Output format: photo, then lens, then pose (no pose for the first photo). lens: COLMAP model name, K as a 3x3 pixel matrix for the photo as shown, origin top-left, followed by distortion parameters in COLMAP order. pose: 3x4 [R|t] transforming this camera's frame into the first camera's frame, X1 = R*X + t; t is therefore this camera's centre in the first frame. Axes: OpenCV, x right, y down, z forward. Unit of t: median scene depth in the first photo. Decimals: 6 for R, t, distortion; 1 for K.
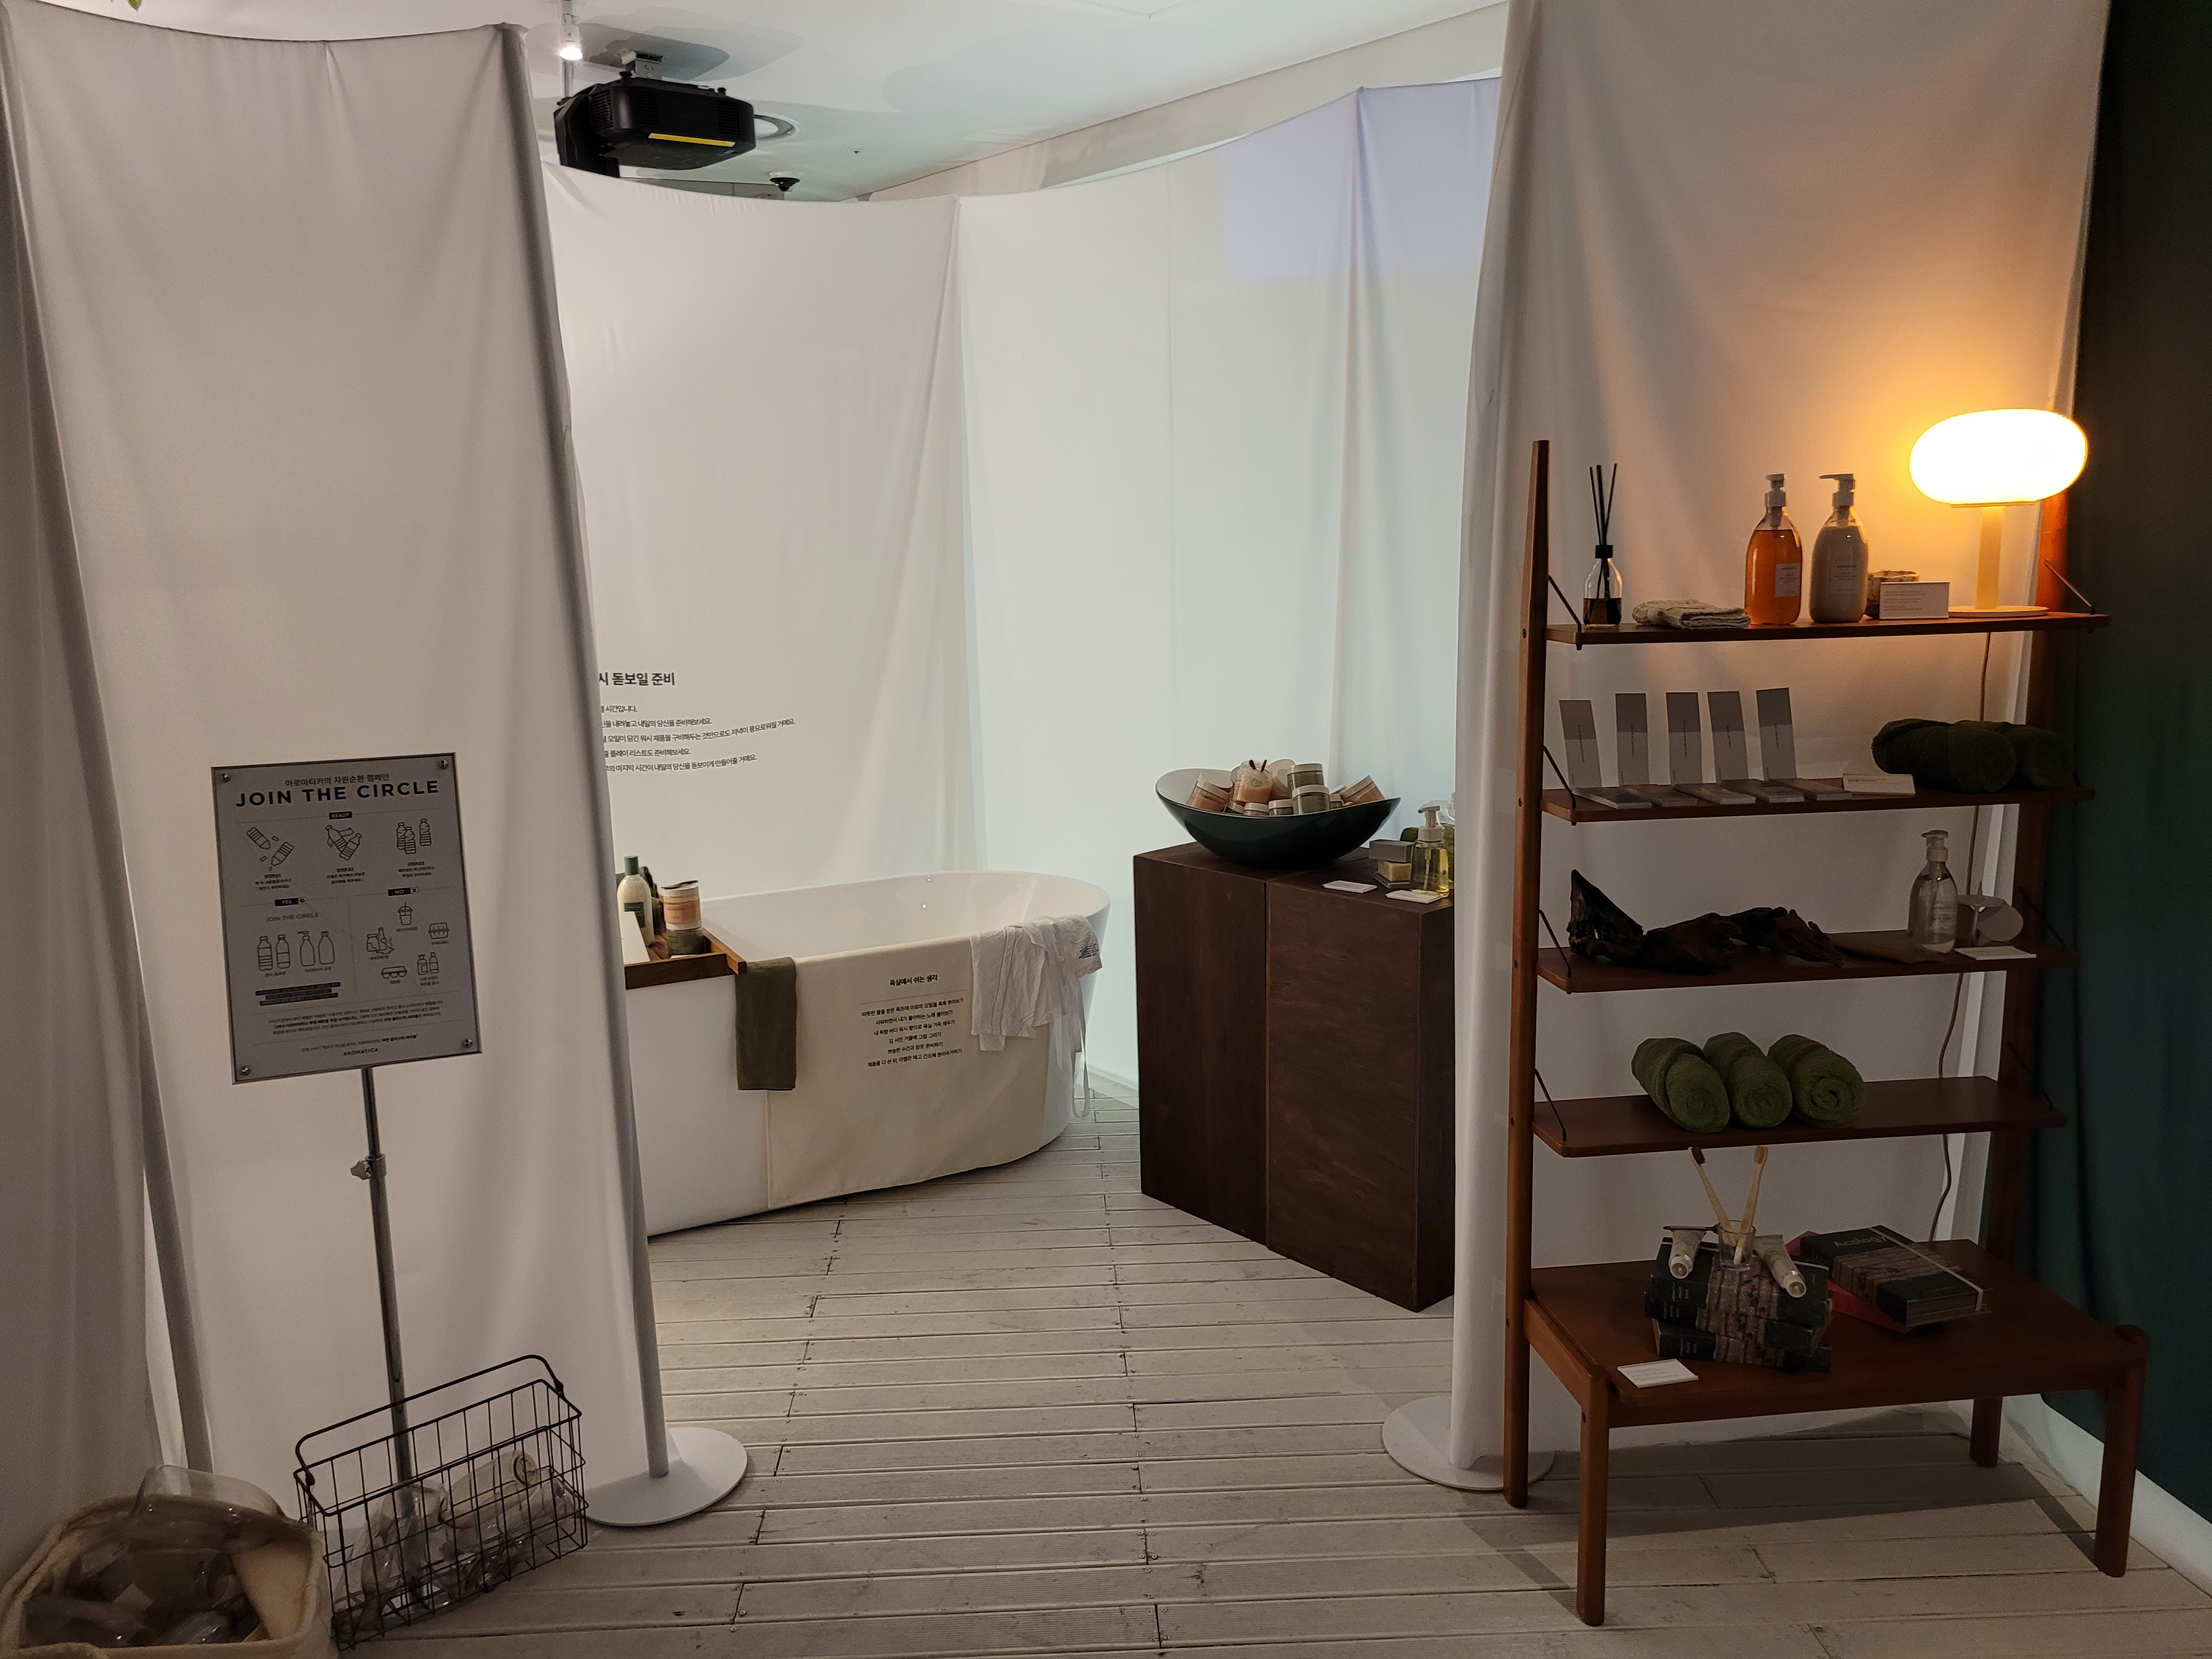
lens RADIAL K [[1630.2, 0, 1106.0], [0, 1630.2, 829.5], [0, 0, 1]] dist [0.006041, -0.004470]
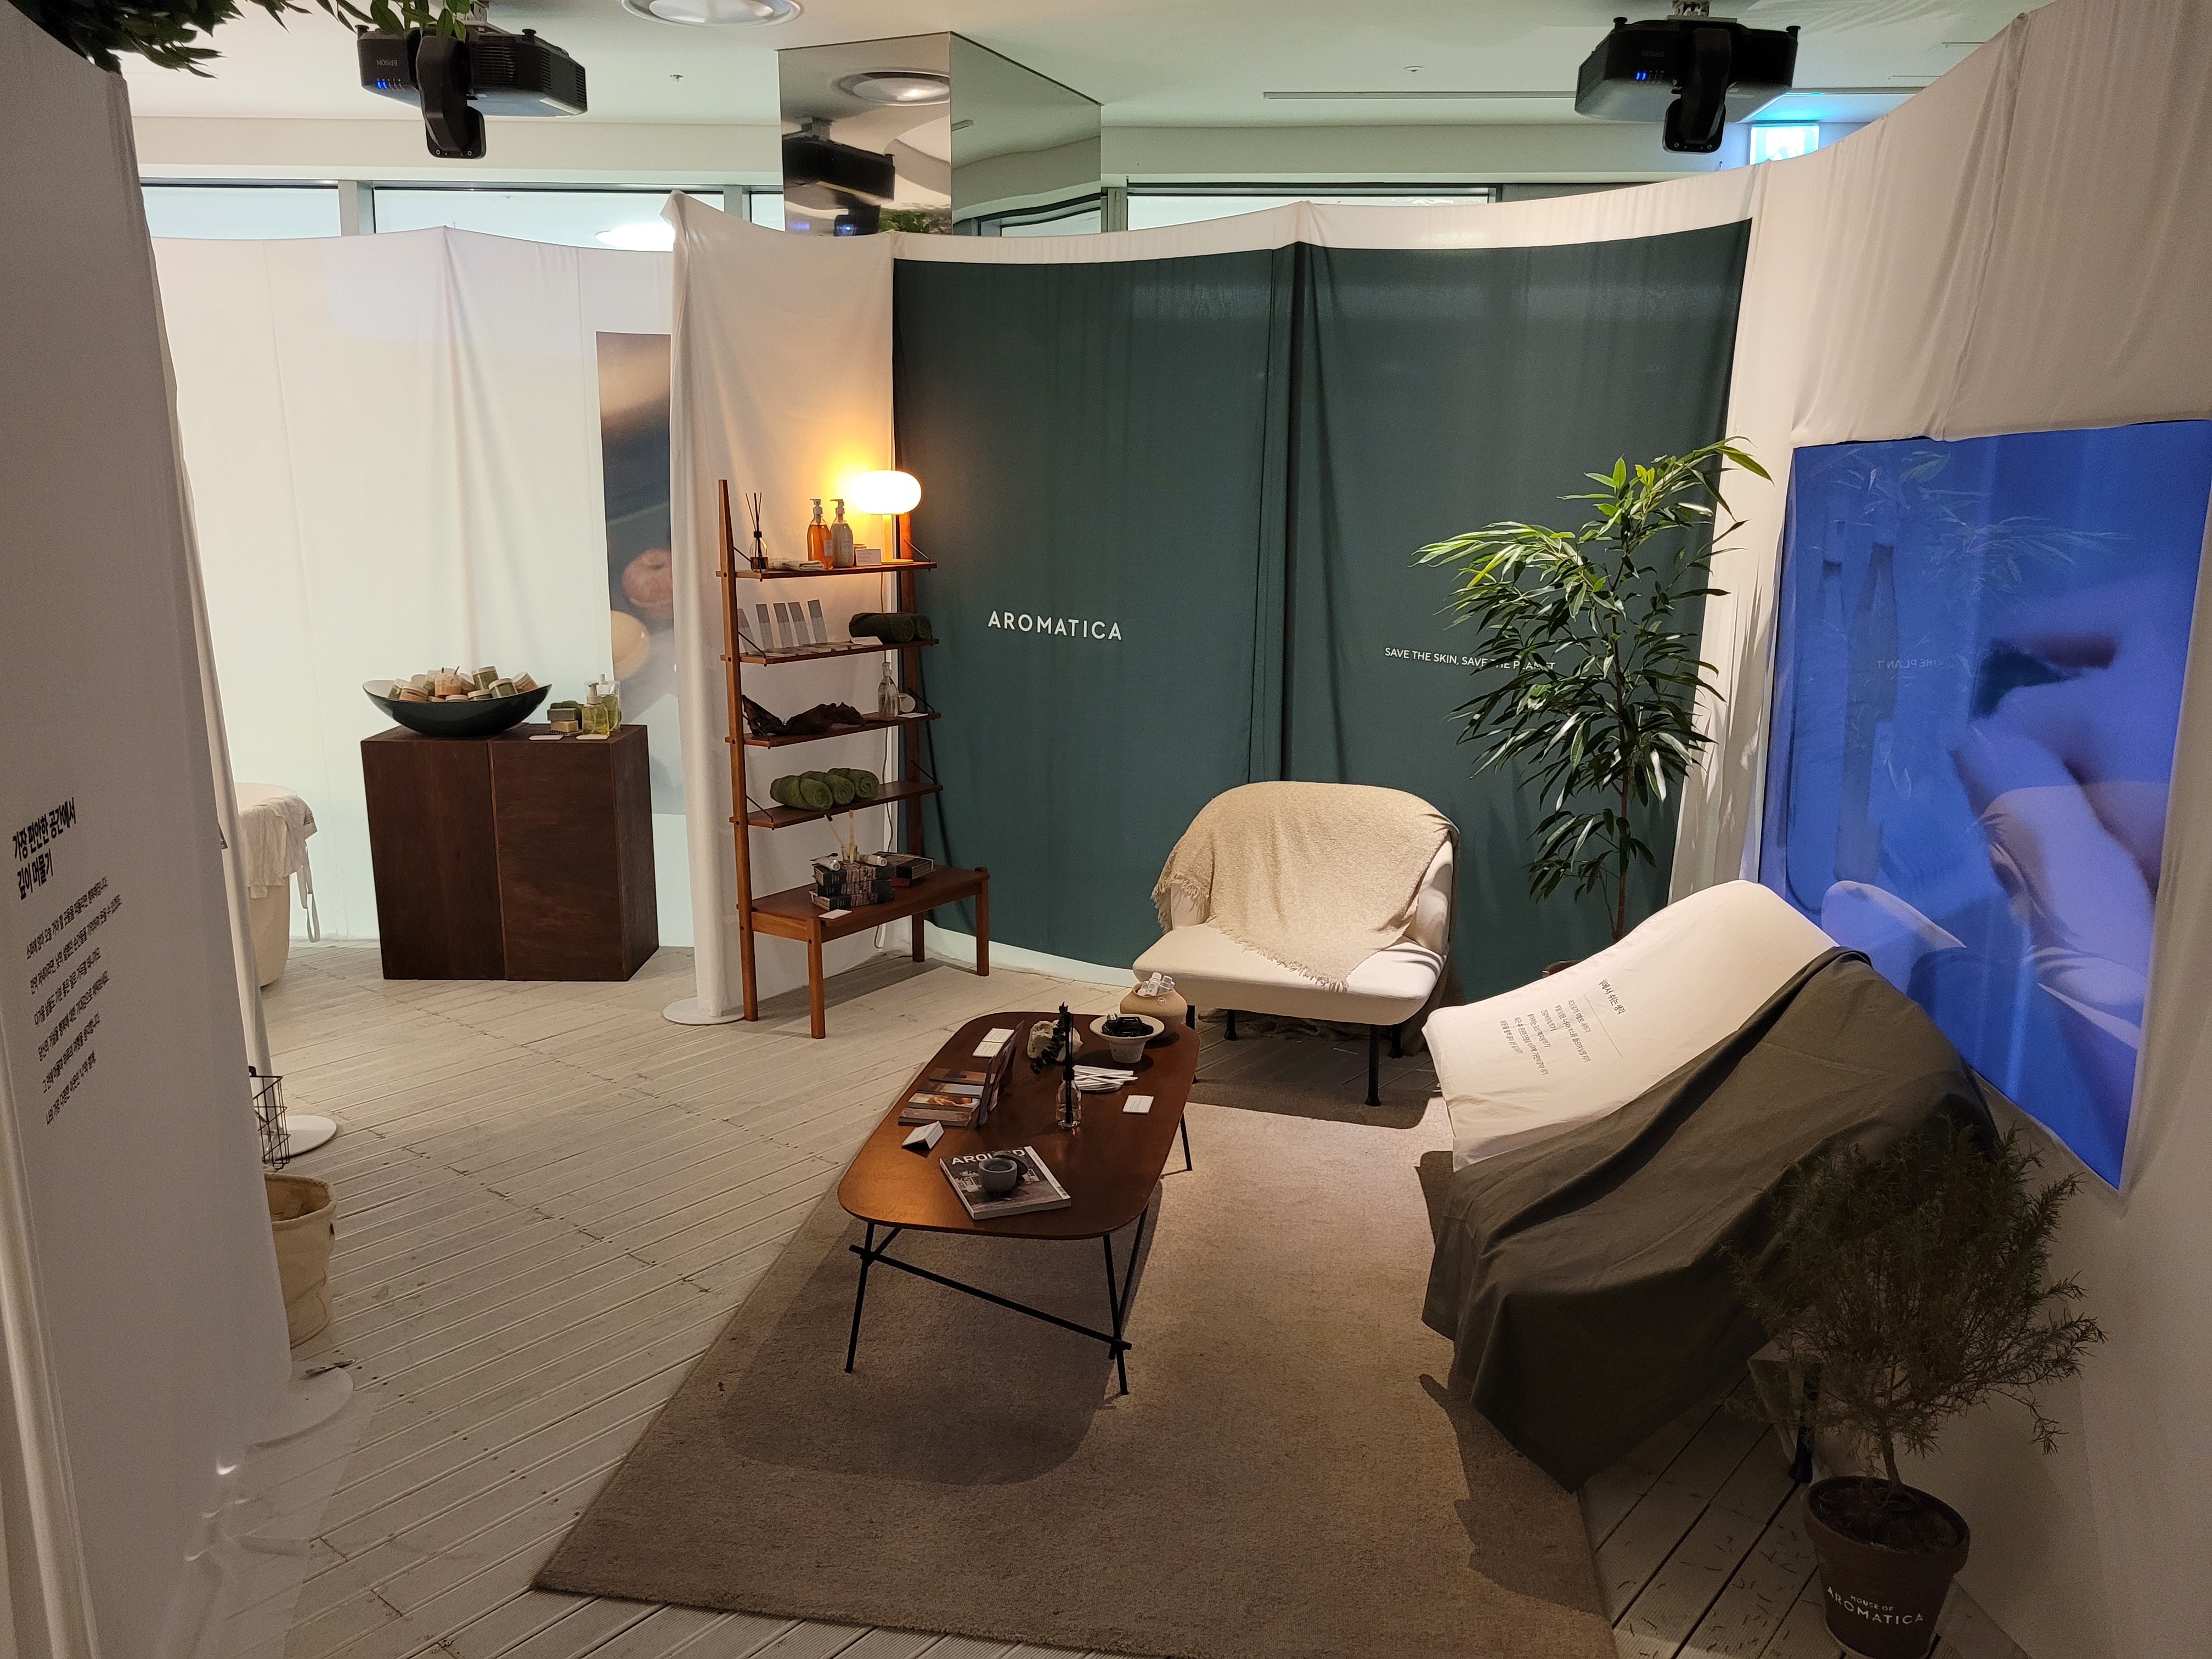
lens RADIAL K [[1679.6, 0, 1106.0], [0, 1679.6, 829.5], [0, 0, 1]] dist [0.082274, -0.000176]
pose [[0.654334, -0.132924, 0.744431, -0.675288], [0.120989, 0.990151, 0.070453, 0.066566], [-0.746464, 0.043968, 0.663972, -0.477978]]
